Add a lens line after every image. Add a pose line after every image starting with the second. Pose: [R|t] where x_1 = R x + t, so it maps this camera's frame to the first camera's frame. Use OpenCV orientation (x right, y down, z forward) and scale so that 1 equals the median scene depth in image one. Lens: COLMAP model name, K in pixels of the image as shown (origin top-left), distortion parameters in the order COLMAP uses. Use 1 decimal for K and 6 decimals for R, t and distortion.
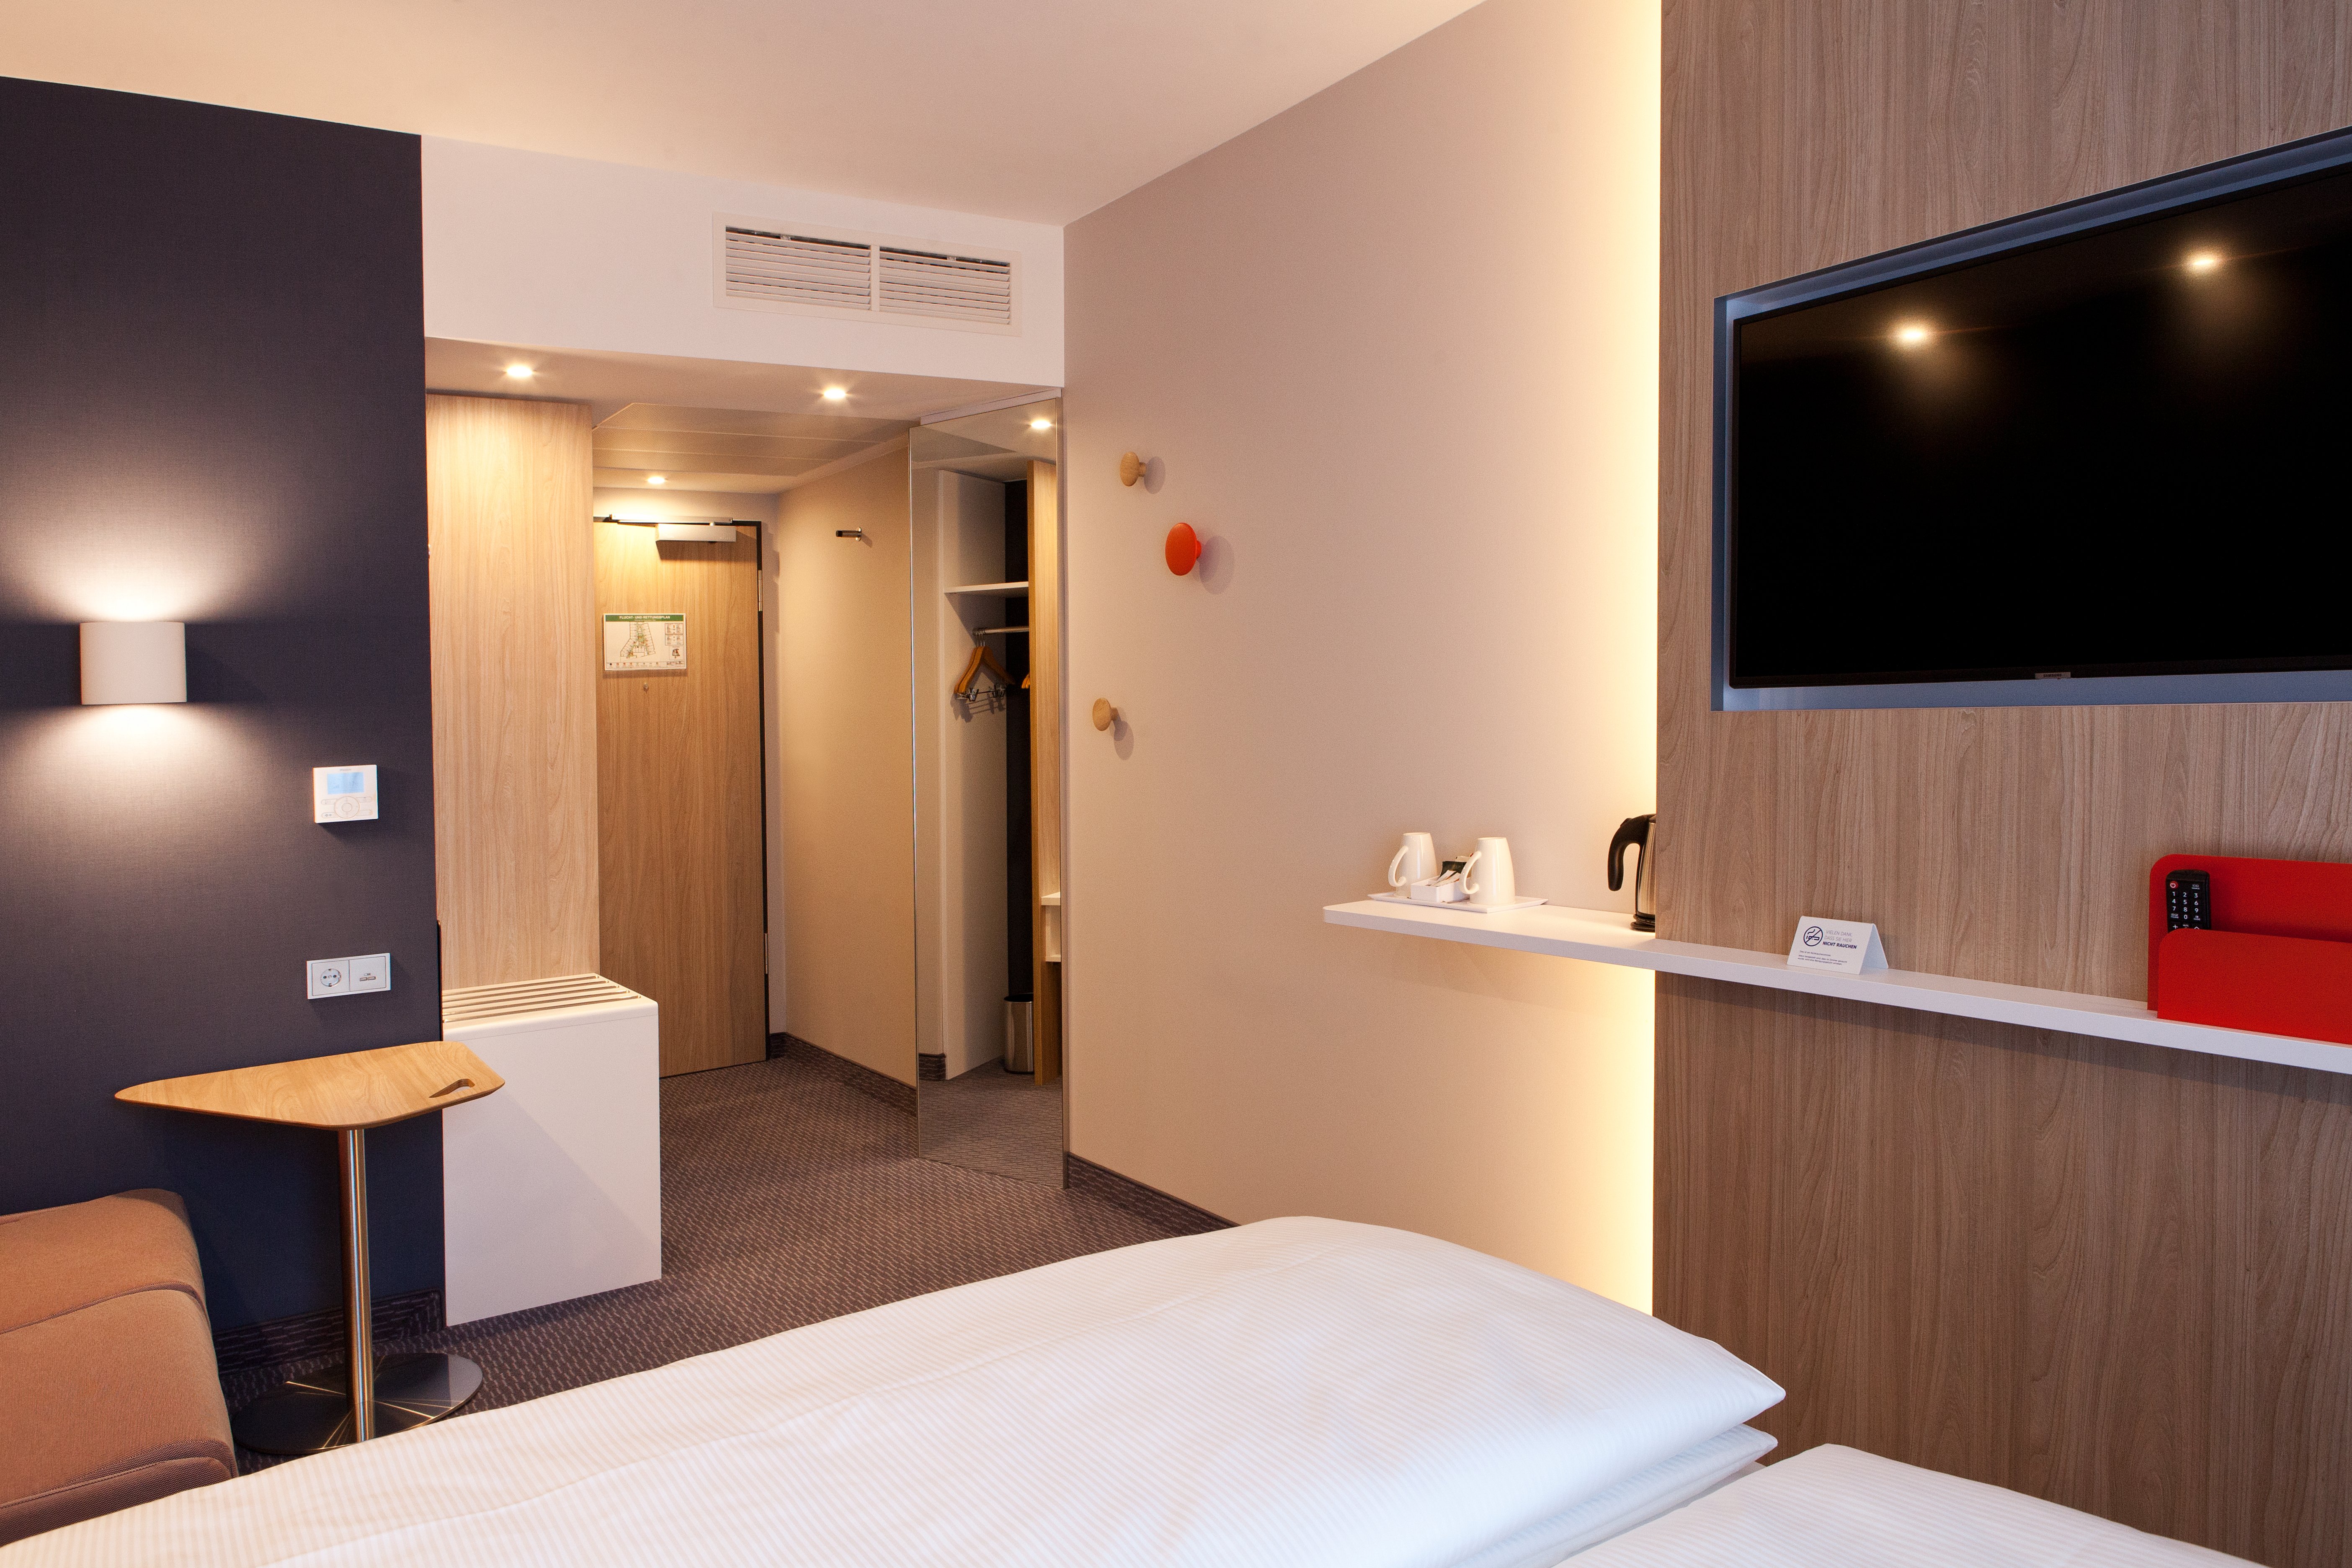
lens RADIAL K [[1669.2, 0, 1178.3], [0, 1669.2, 793.6], [0, 0, 1]] dist [-0.002508, 0.000288]
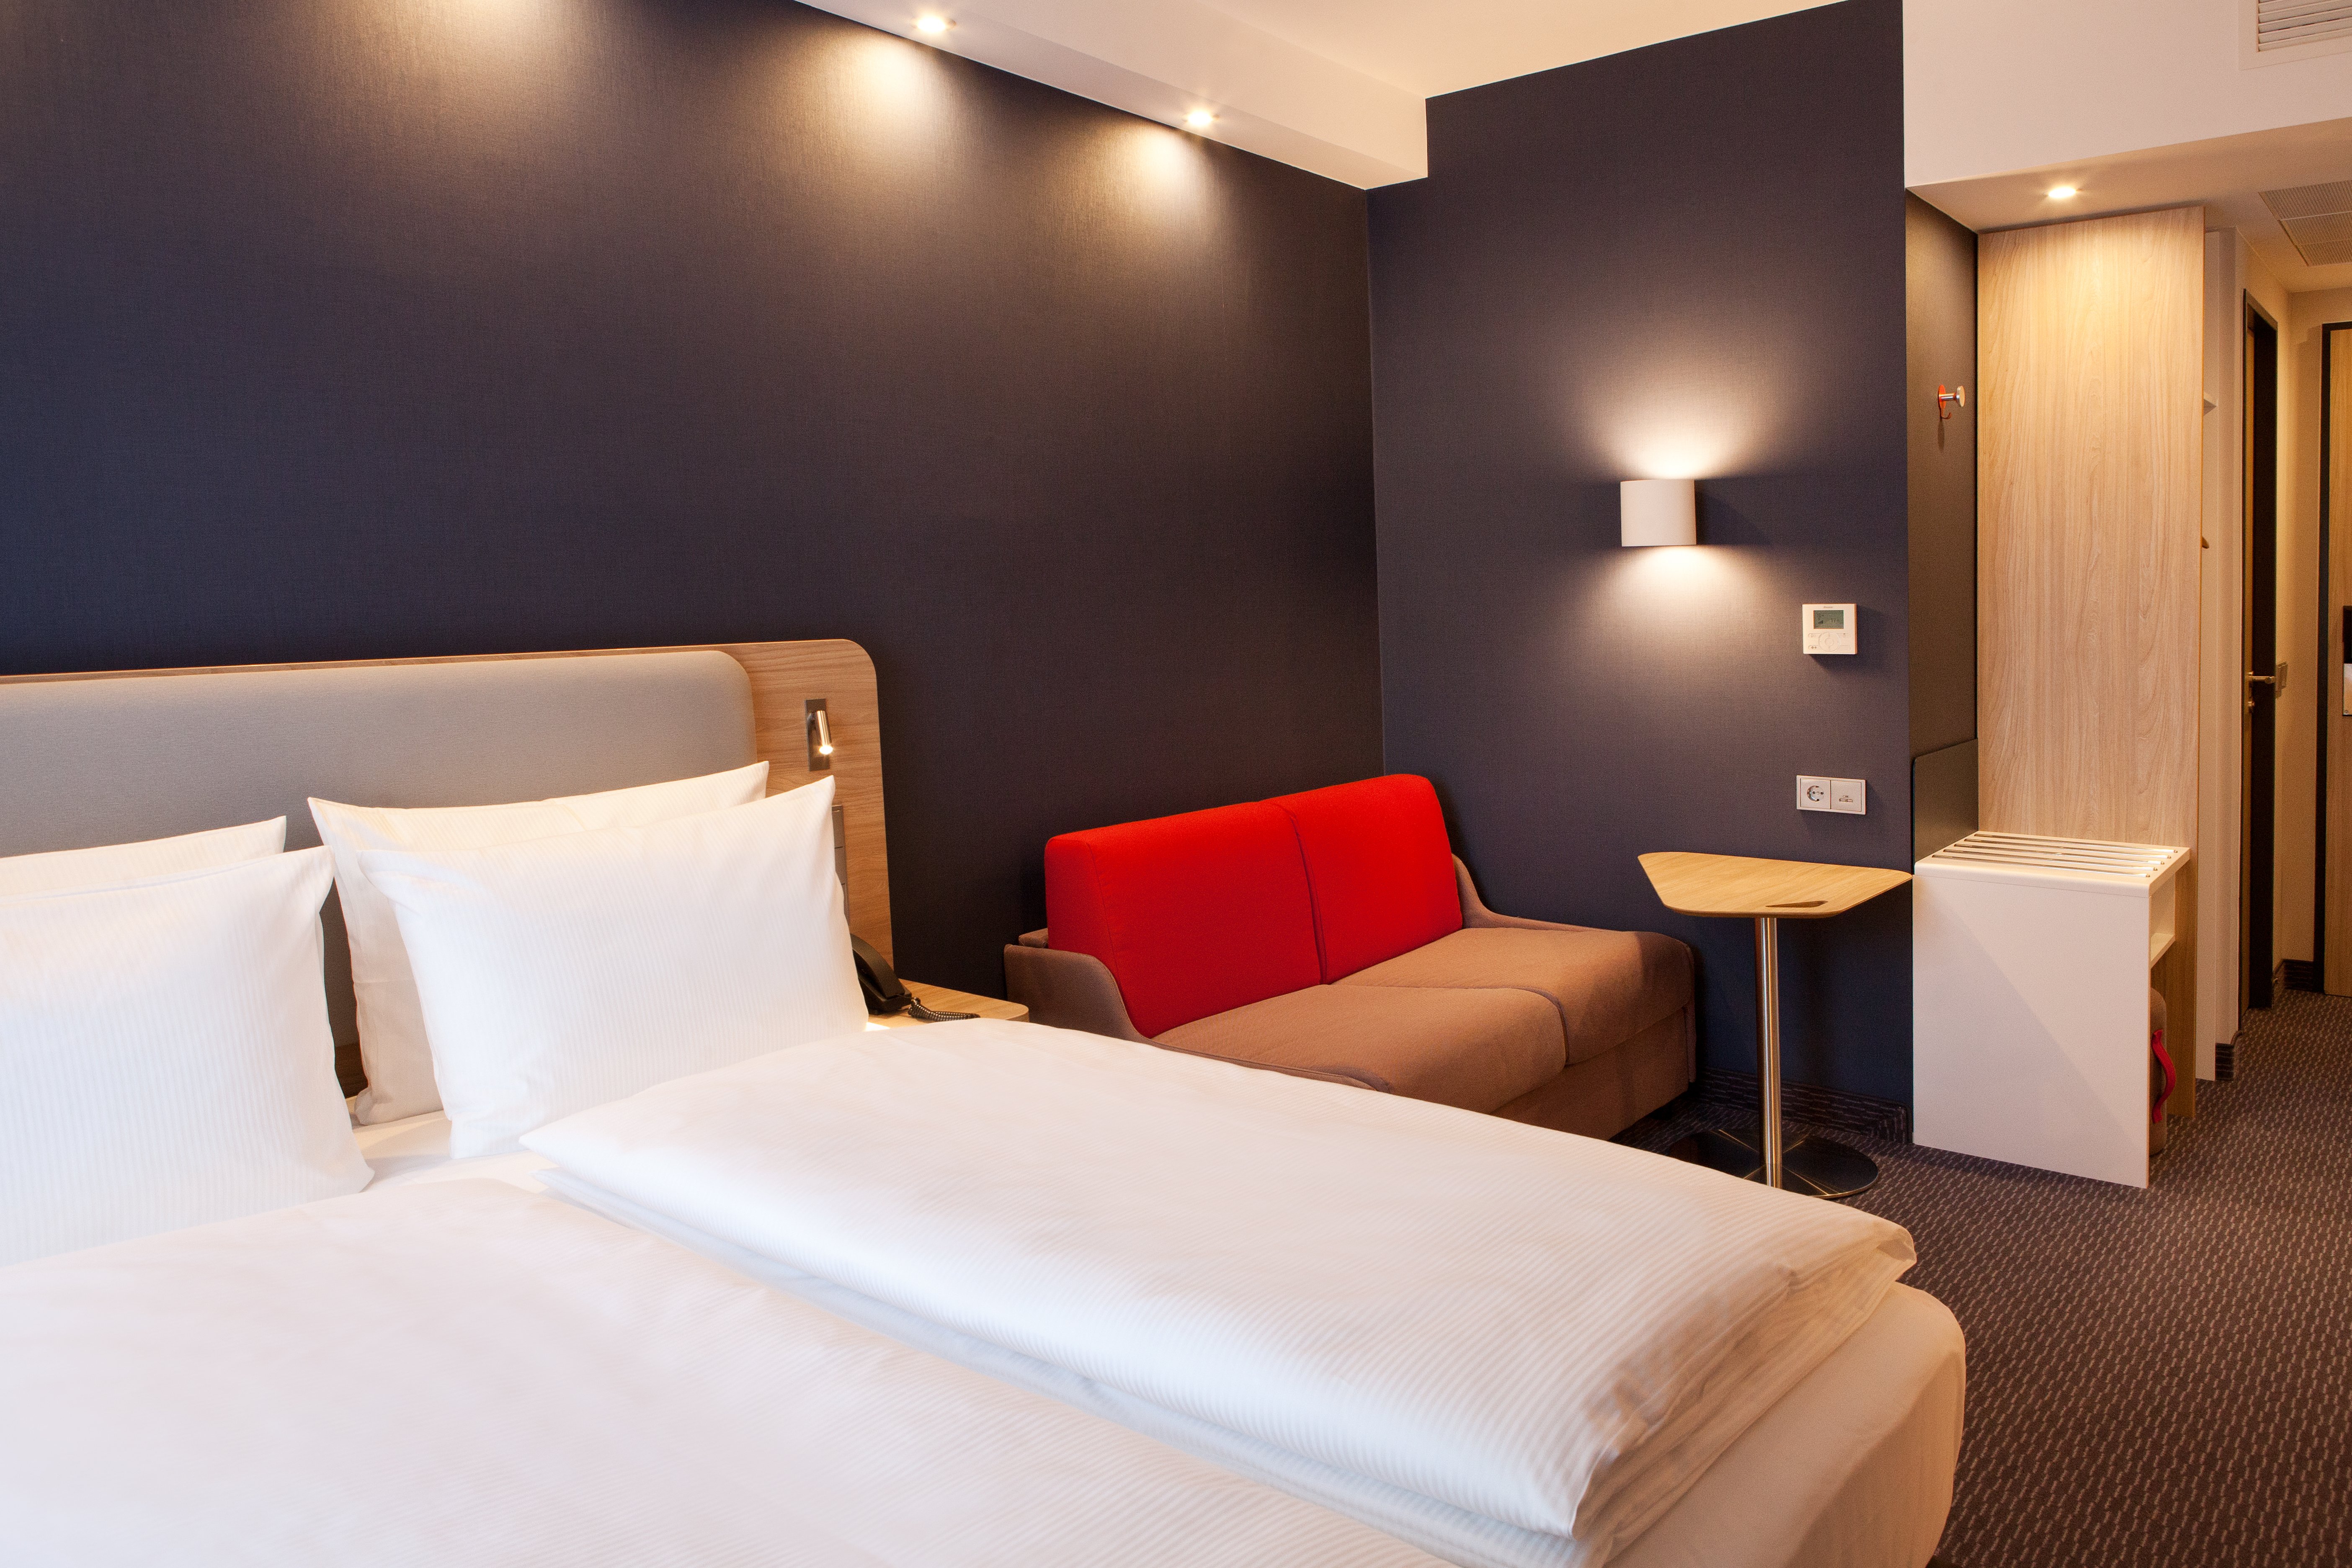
lens RADIAL K [[1669.2, 0, 1170.0], [0, 1669.2, 775.3], [0, 0, 1]] dist [-0.002508, 0.000288]
pose [[0.290504, 0.140486, -0.946505, 0.365220], [-0.054560, 0.989986, 0.130194, -0.020050], [0.955317, 0.013820, 0.295260, 0.225234]]
